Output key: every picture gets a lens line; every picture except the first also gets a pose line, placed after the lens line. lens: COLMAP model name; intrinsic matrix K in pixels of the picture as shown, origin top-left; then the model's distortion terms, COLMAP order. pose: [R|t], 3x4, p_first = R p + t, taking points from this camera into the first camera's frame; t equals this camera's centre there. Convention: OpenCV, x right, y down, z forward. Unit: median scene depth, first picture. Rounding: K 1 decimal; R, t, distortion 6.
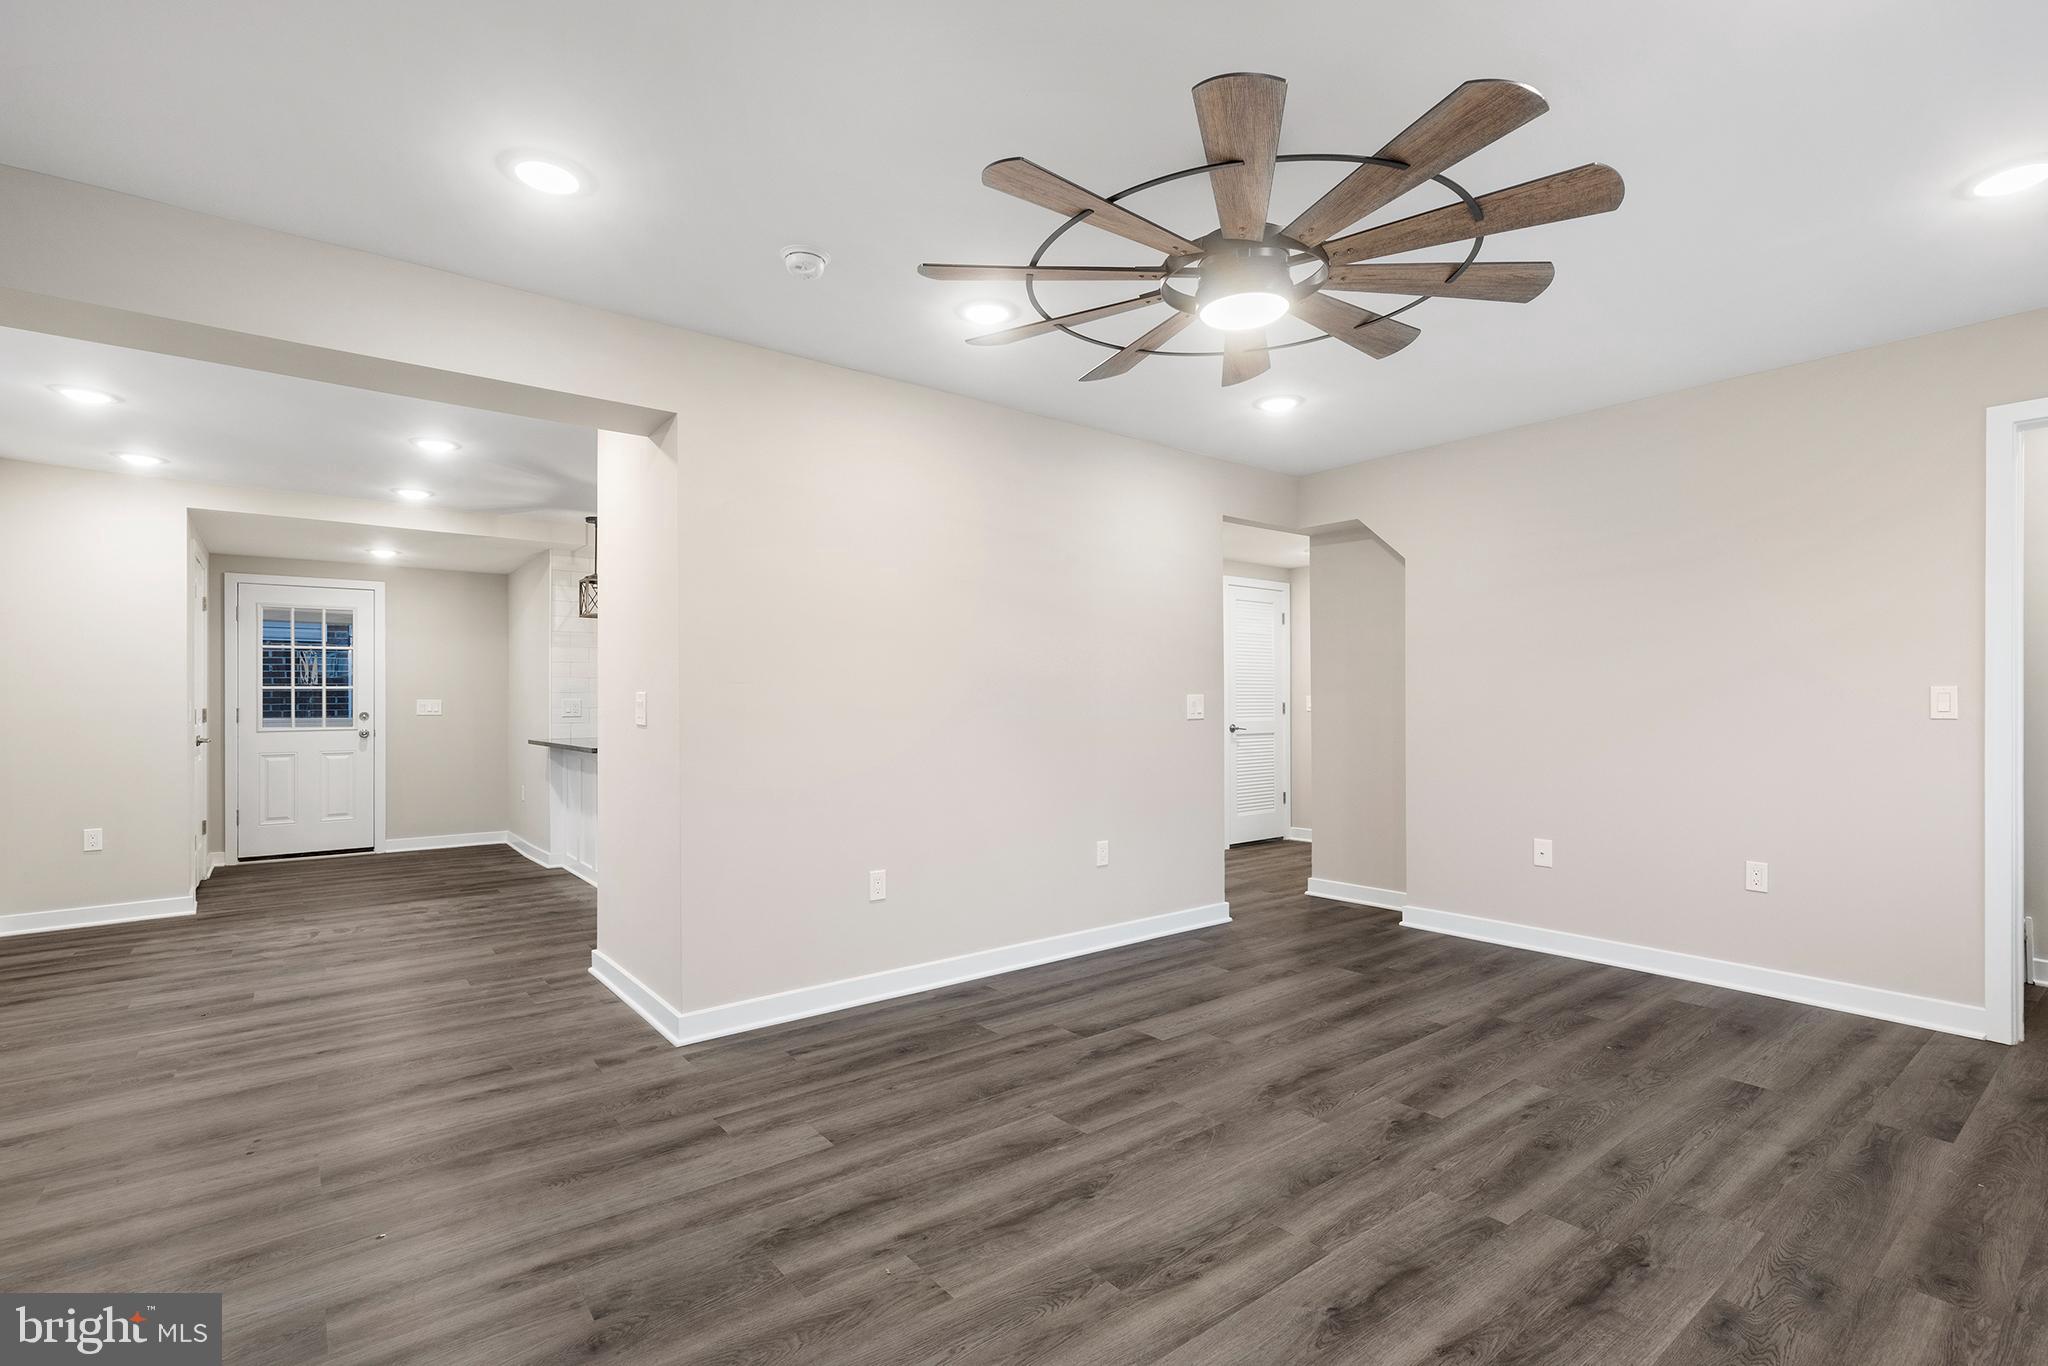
lens RADIAL K [[926.1, 0, 1032.6], [0, 926.1, 698.3], [0, 0, 1]] dist [0.003204, 0.000050]
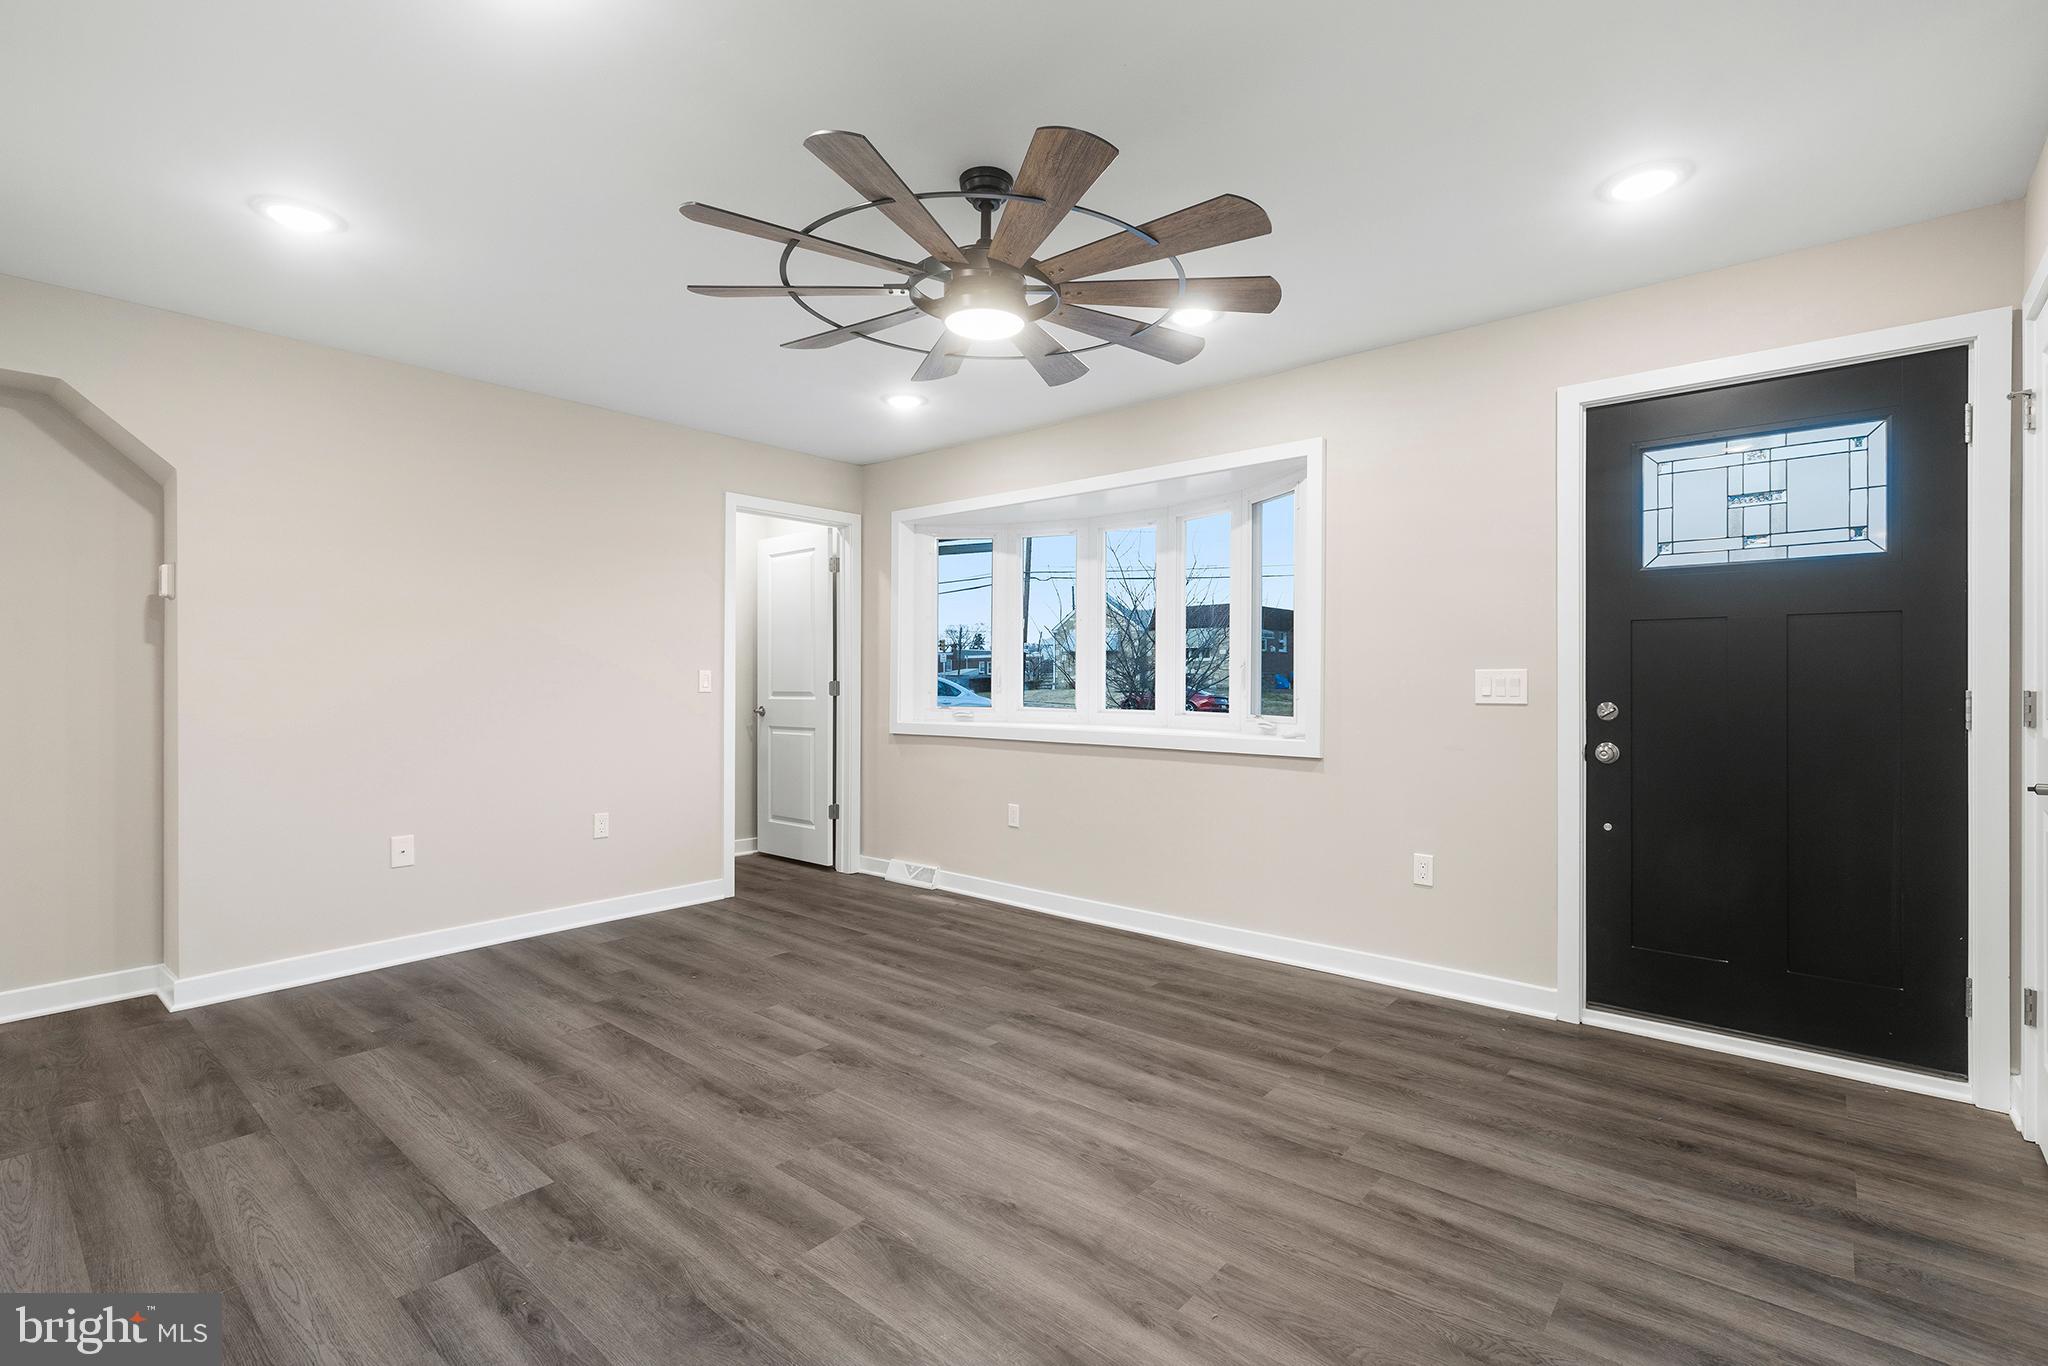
lens RADIAL K [[928.6, 0, 1024.0], [0, 928.6, 683.0], [0, 0, 1]] dist [0.000272, 0.000002]
pose [[-0.187607, -0.000895, 0.982244, -0.655952], [-0.002822, 0.999996, 0.000373, 0.006144], [-0.982240, -0.002702, -0.187608, 0.885997]]
